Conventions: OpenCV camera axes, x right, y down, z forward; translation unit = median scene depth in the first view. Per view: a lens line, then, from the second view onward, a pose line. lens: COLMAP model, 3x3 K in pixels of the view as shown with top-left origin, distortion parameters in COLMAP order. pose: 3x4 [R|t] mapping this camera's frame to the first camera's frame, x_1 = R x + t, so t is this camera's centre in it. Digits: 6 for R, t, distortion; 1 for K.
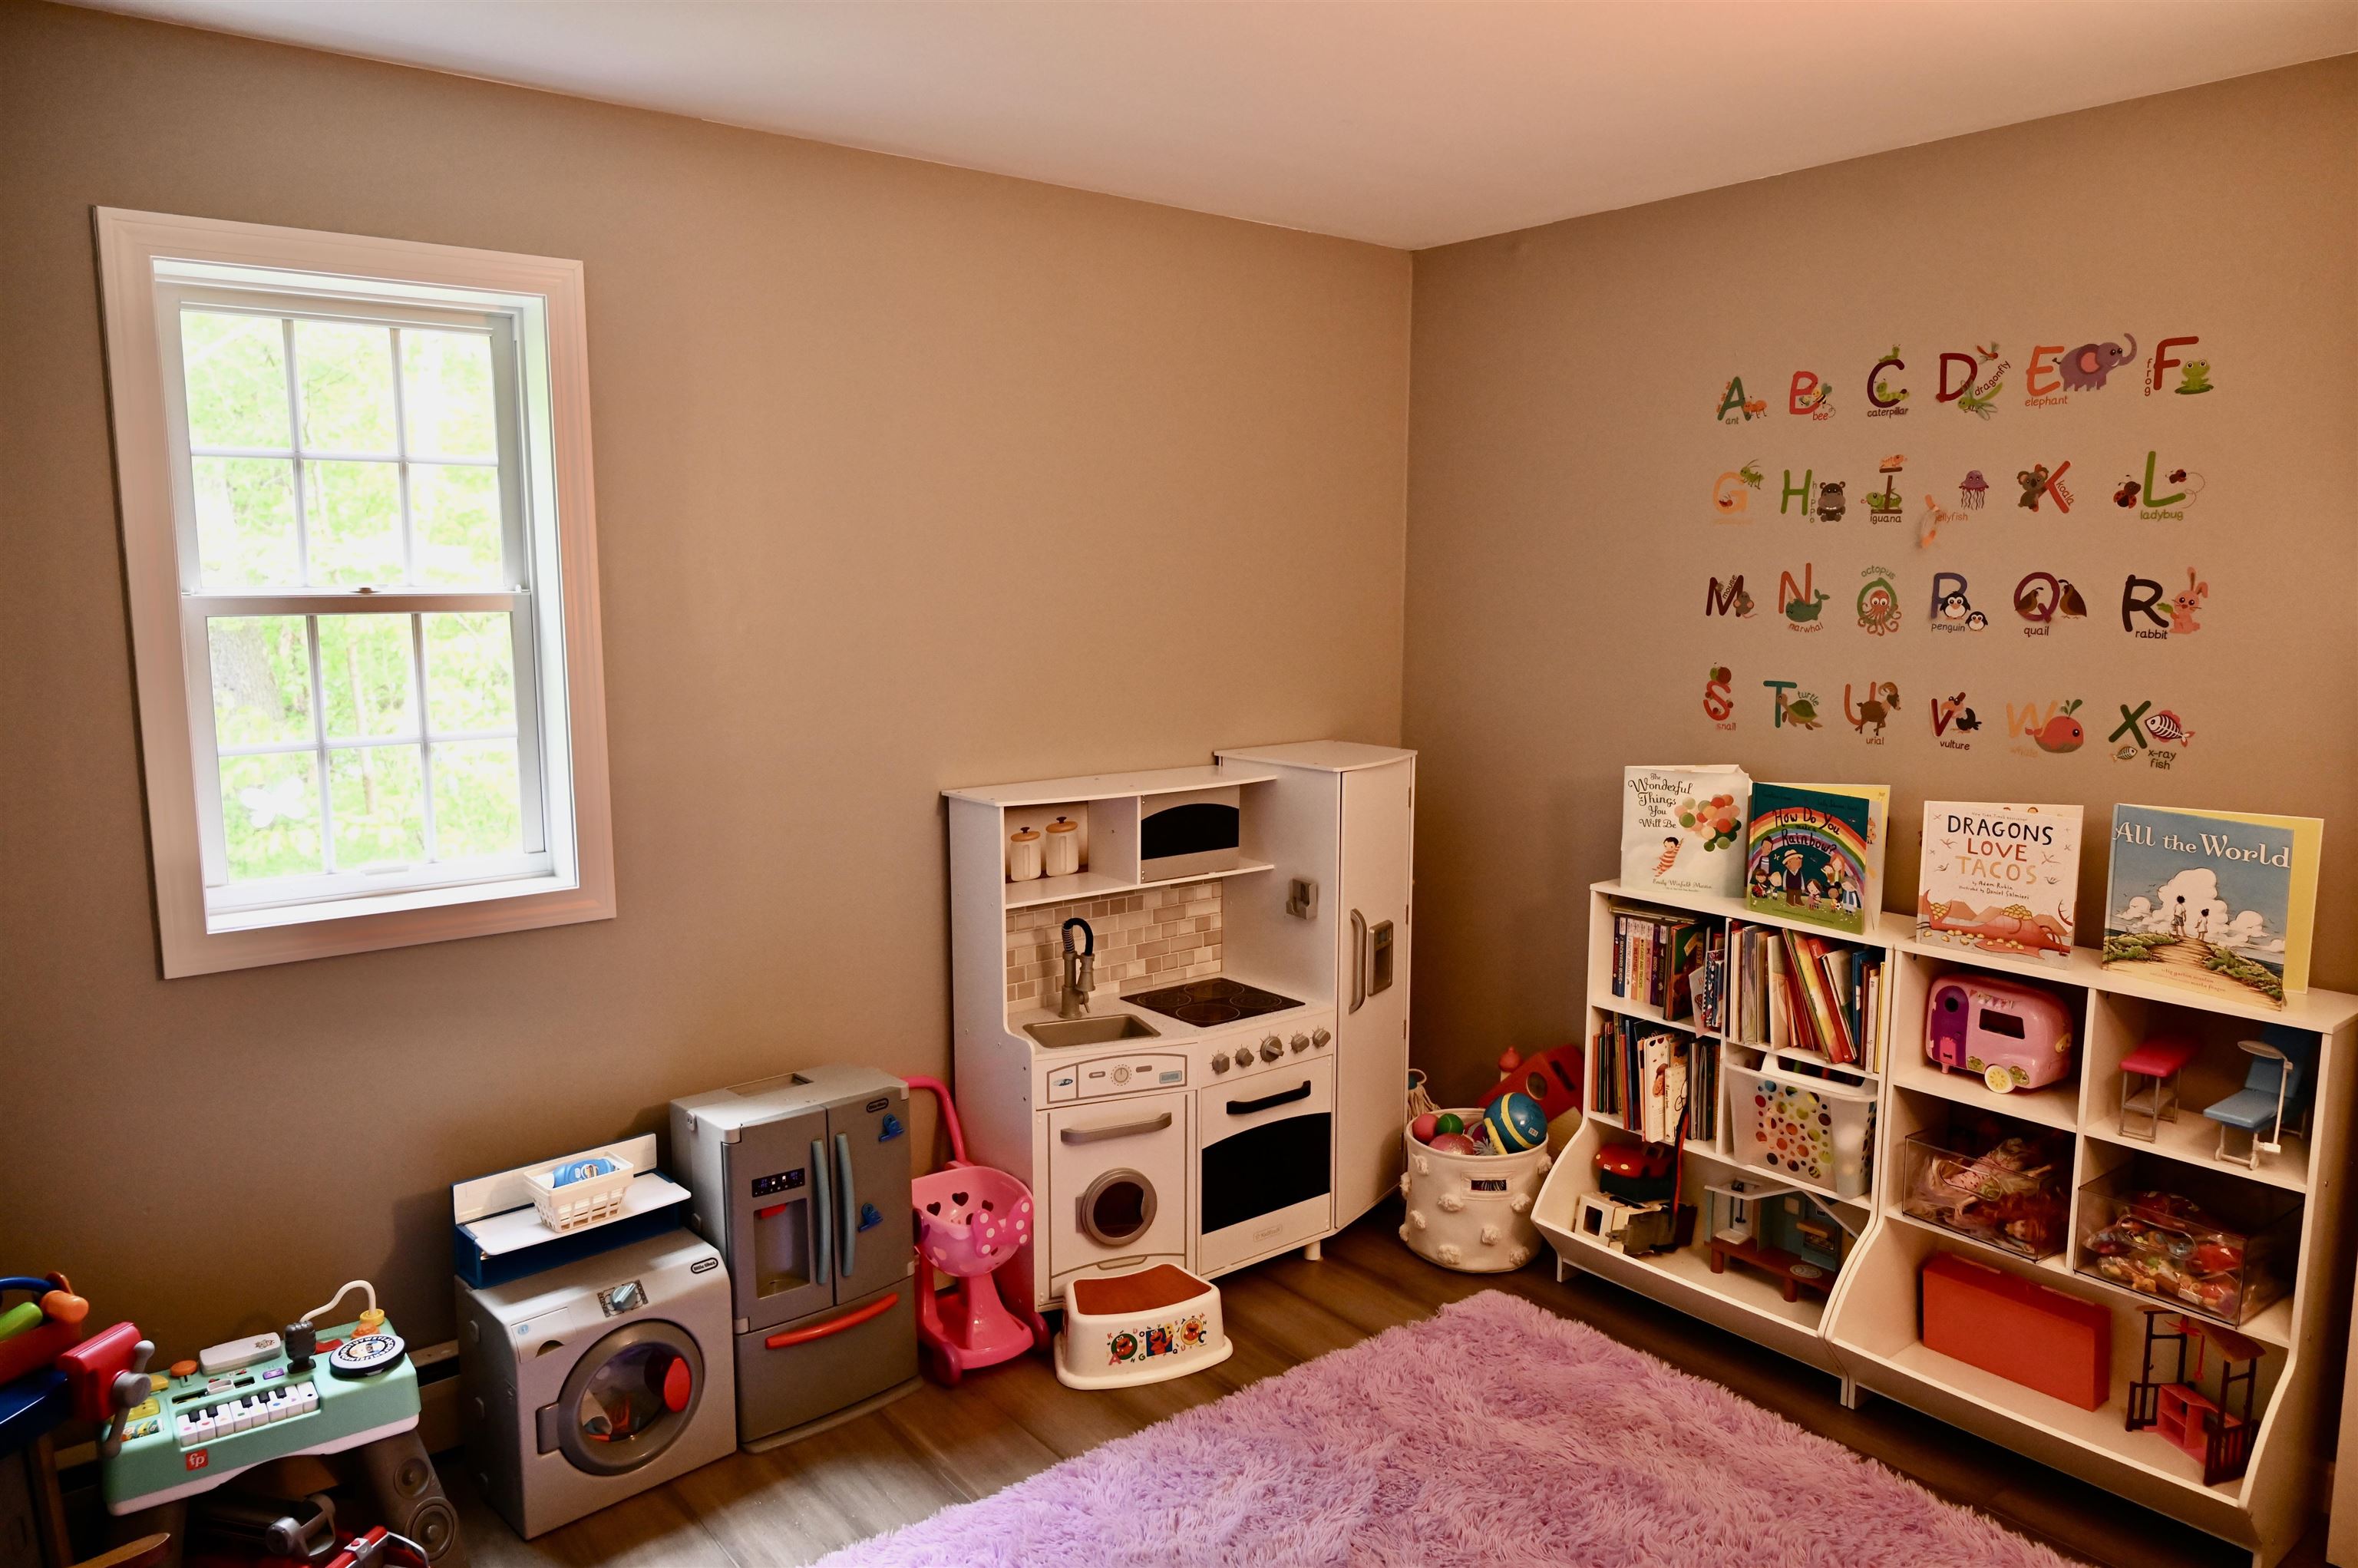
lens RADIAL K [[1569.8, 0, 1178.1], [0, 1569.8, 776.0], [0, 0, 1]] dist [-0.003871, -0.000474]
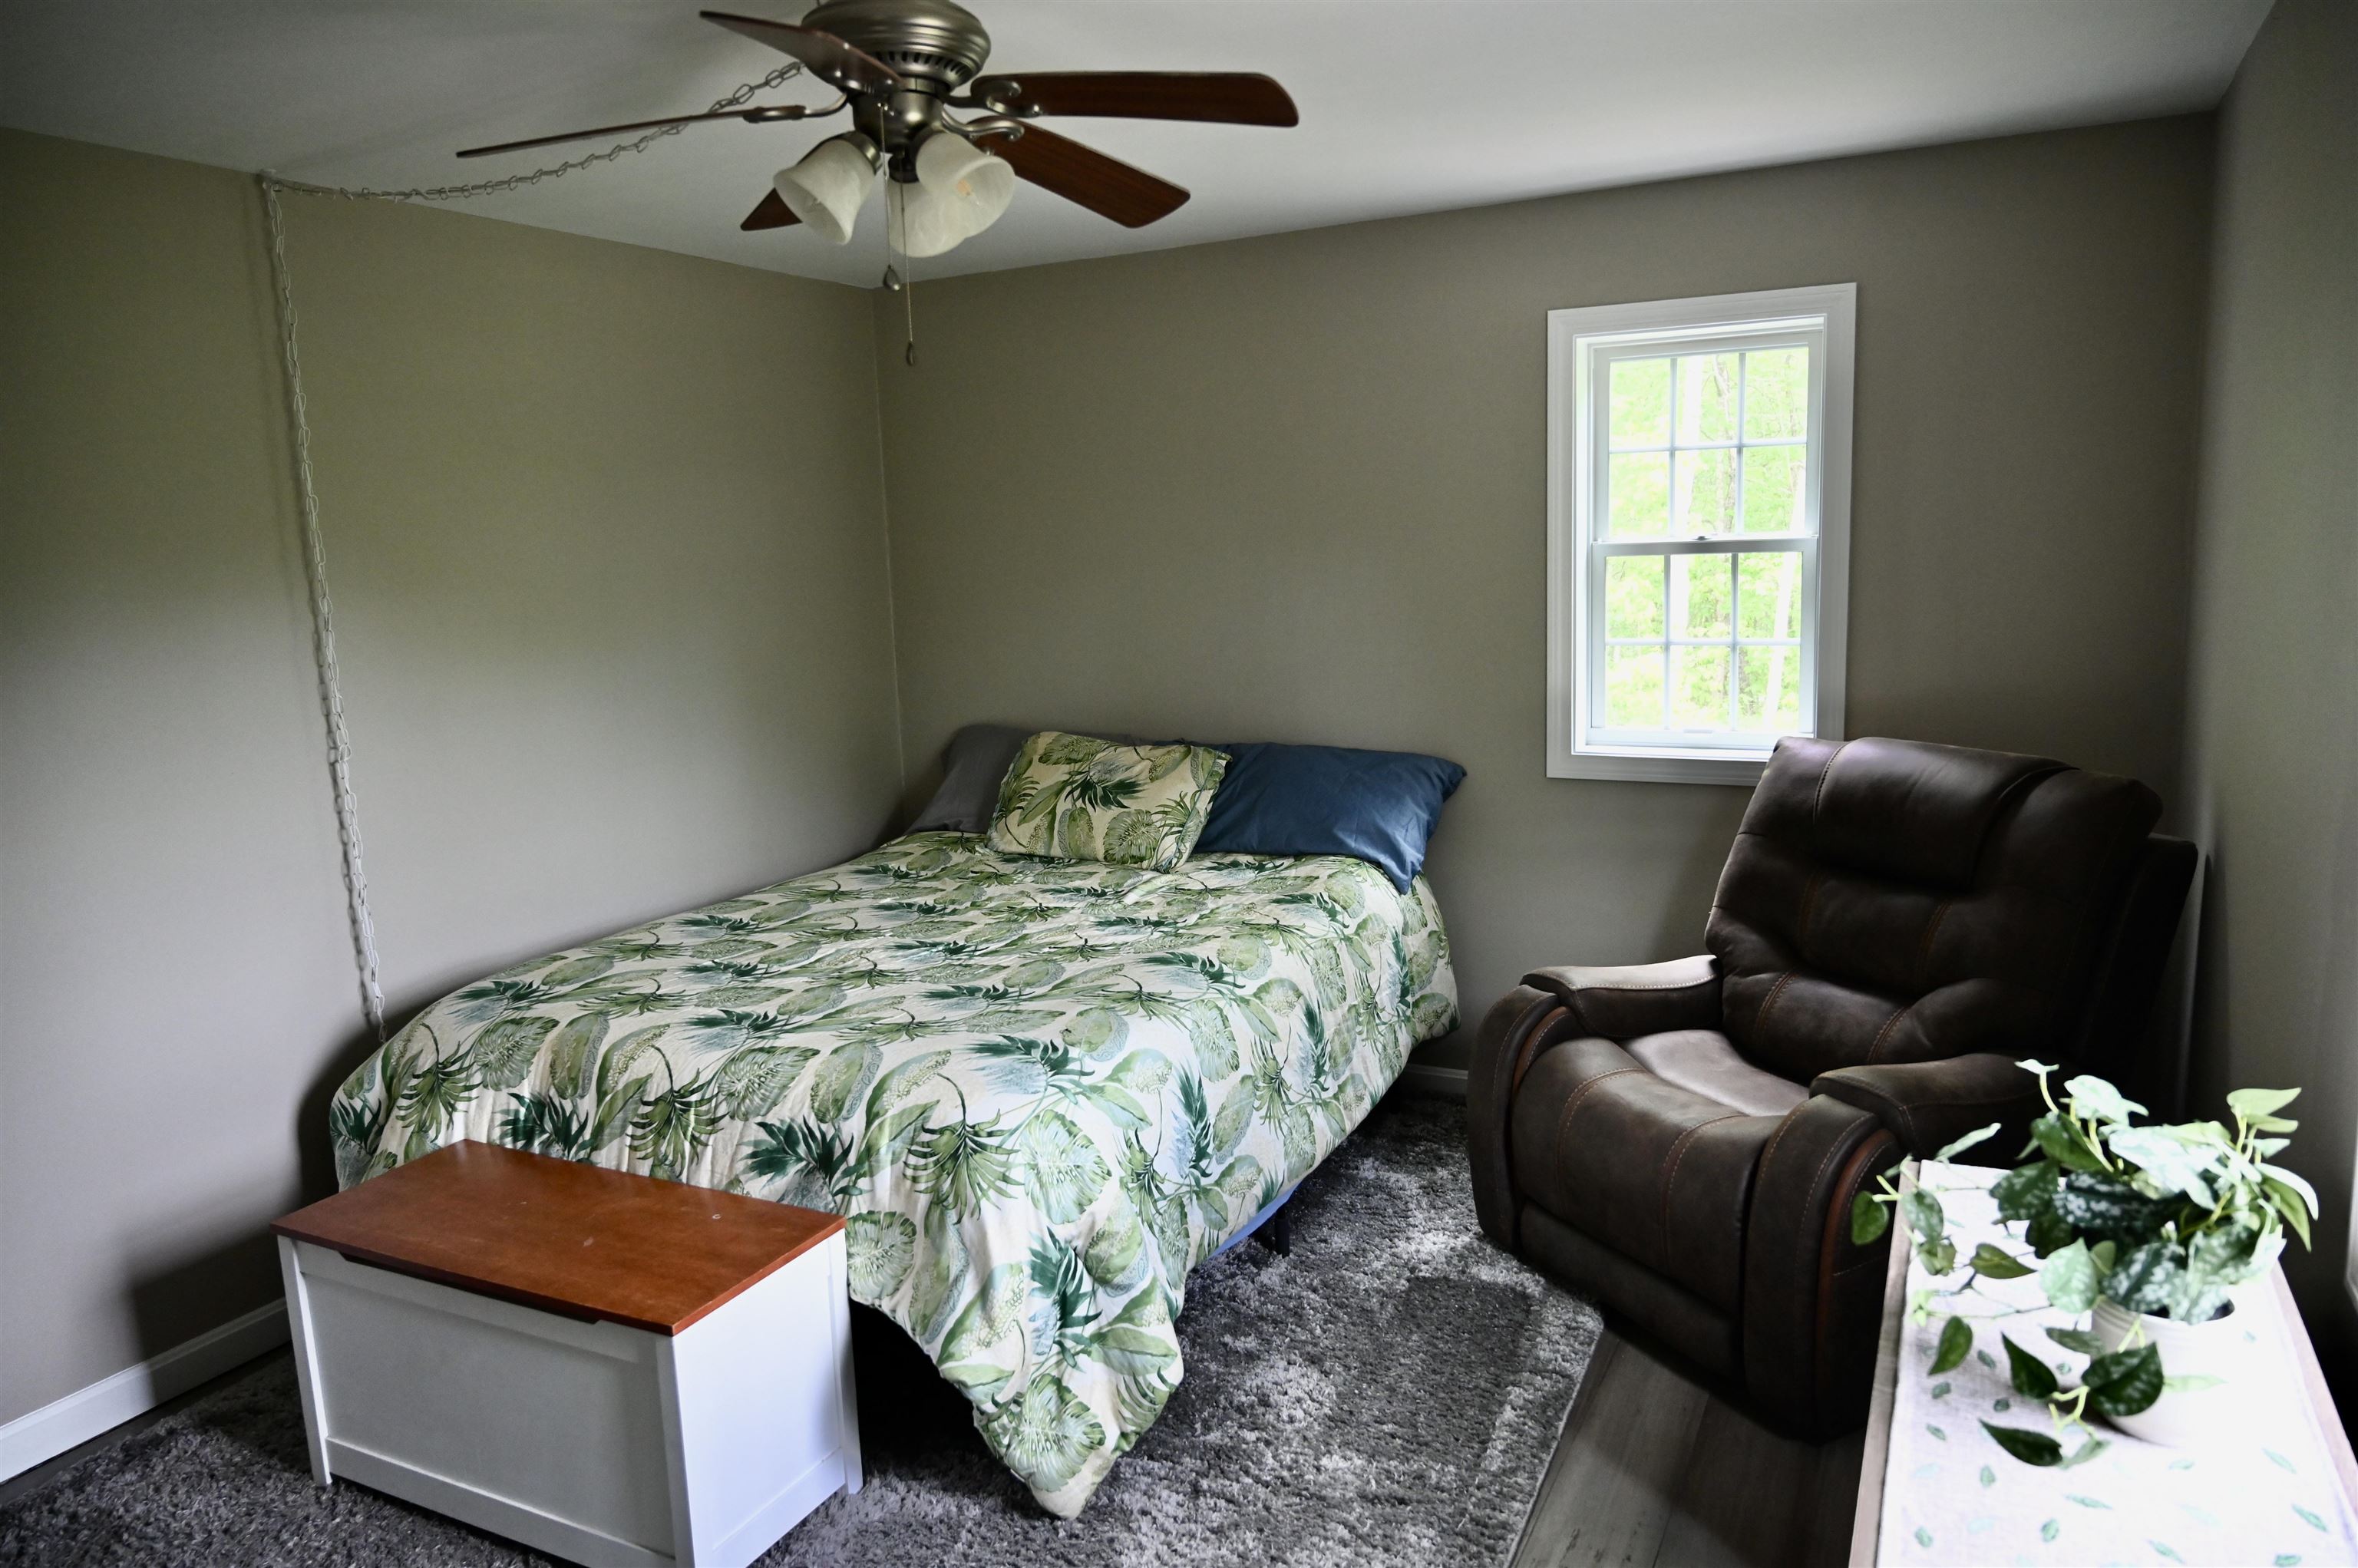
lens RADIAL K [[1569.8, 0, 1178.1], [0, 1569.8, 776.0], [0, 0, 1]] dist [-0.003871, -0.000474]
pose [[0.429202, 0.116943, -0.895606, 0.533947], [-0.094623, 0.991948, 0.084176, 0.021693], [0.898238, 0.048616, 0.436812, -0.054411]]
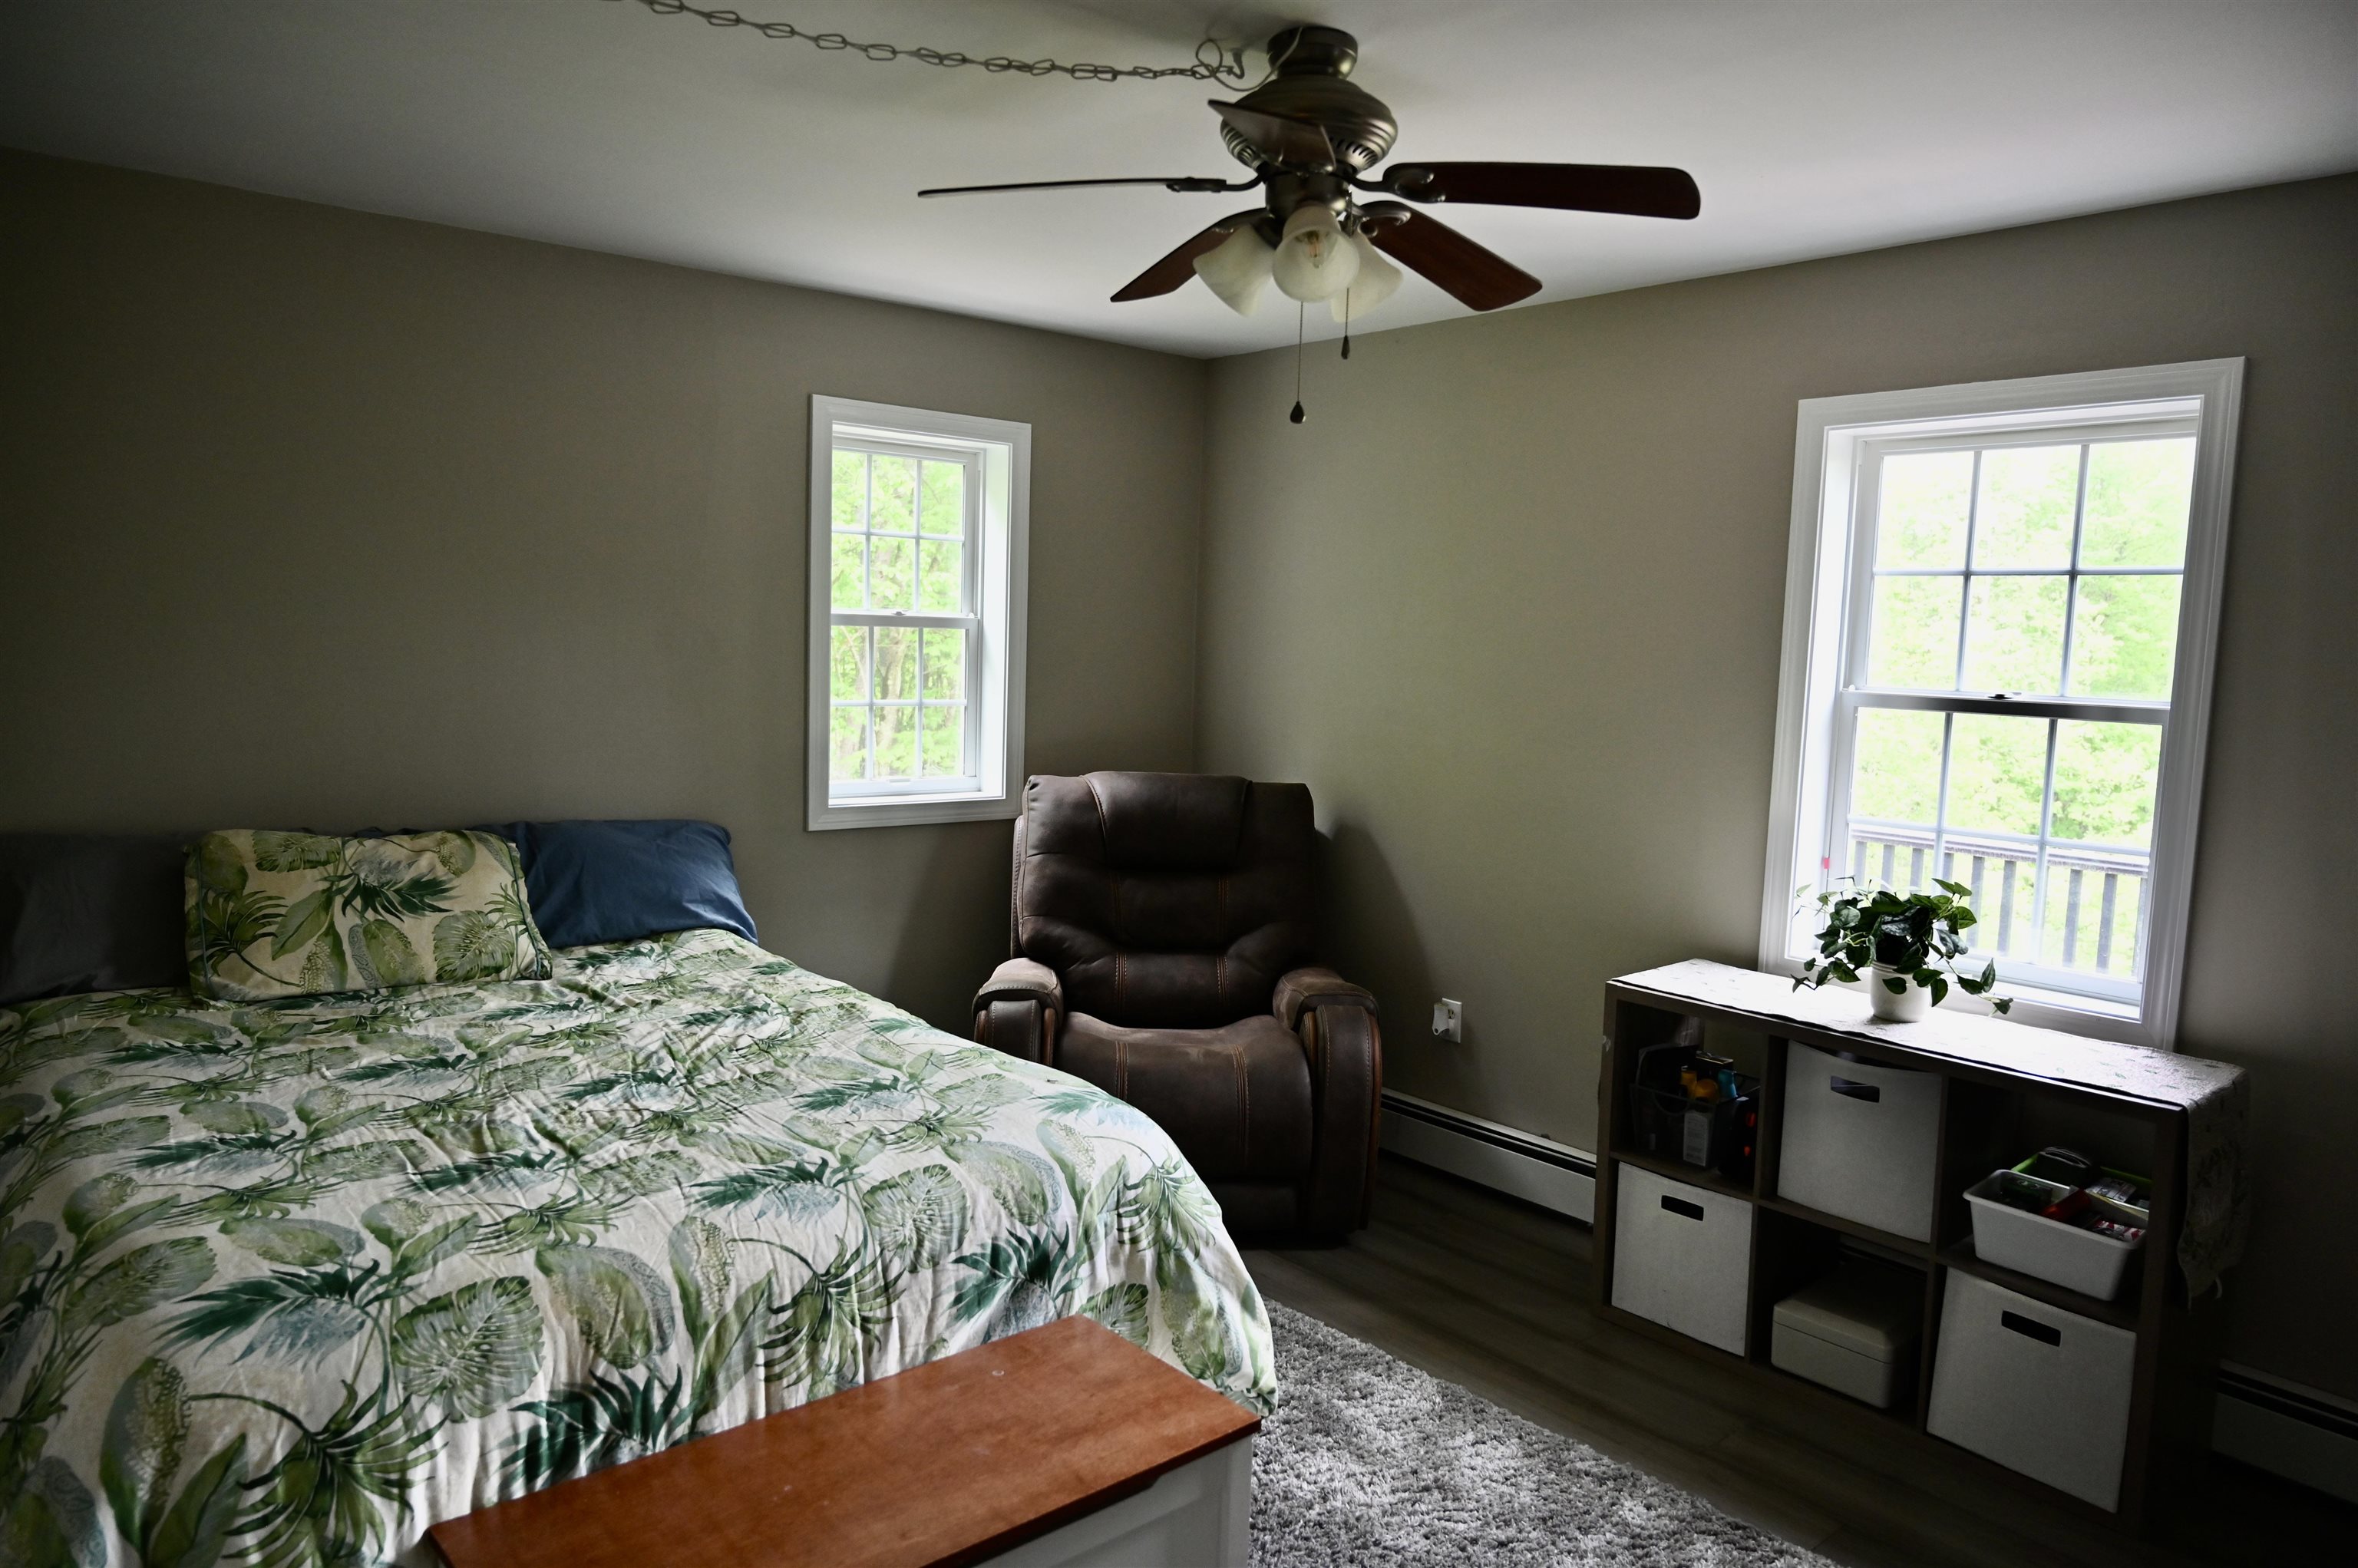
lens RADIAL K [[1569.8, 0, 1178.1], [0, 1569.8, 776.0], [0, 0, 1]] dist [-0.003871, -0.000474]
pose [[0.998337, 0.022750, 0.052972, -0.269365], [-0.020073, 0.998520, -0.050536, 0.120746], [-0.054043, 0.049389, 0.997316, -0.613333]]
